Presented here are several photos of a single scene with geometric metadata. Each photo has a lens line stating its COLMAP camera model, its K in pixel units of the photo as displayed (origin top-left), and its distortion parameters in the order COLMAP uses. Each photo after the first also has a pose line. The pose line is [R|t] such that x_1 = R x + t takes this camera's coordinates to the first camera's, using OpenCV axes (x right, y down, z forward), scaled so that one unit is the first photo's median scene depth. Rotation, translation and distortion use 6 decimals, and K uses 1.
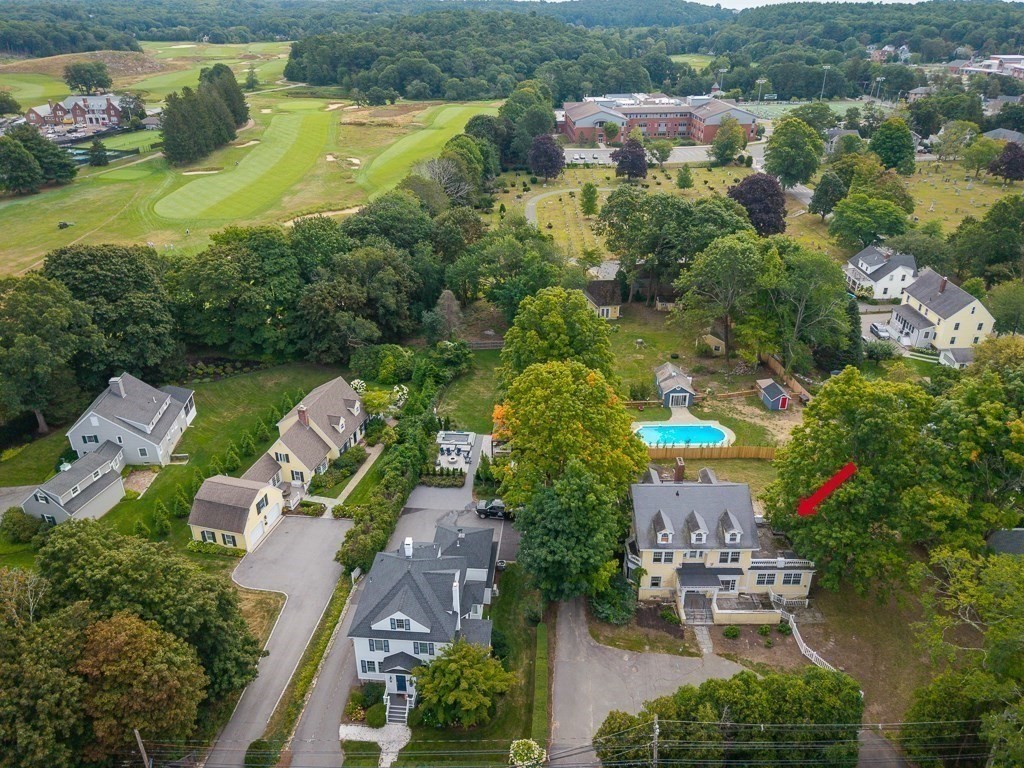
lens RADIAL K [[718.8, 0, 505.9], [0, 718.8, 341.3], [0, 0, 1]] dist [0.041623, -0.034769]
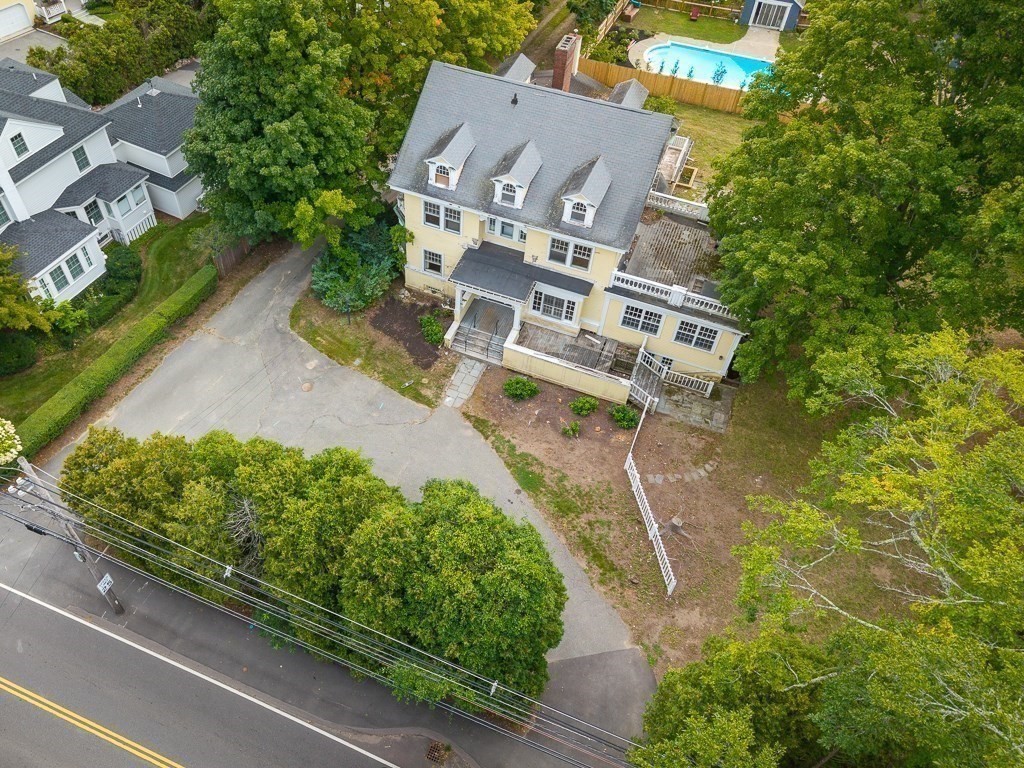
lens RADIAL K [[800.4, 0, 439.4], [0, 800.4, 345.1], [0, 0, 1]] dist [0.068515, -0.001871]
pose [[0.916664, 0.310277, -0.251903, 0.276885], [-0.185301, 0.888413, 0.419984, 0.105839], [0.354106, -0.338306, 0.871870, 0.354703]]
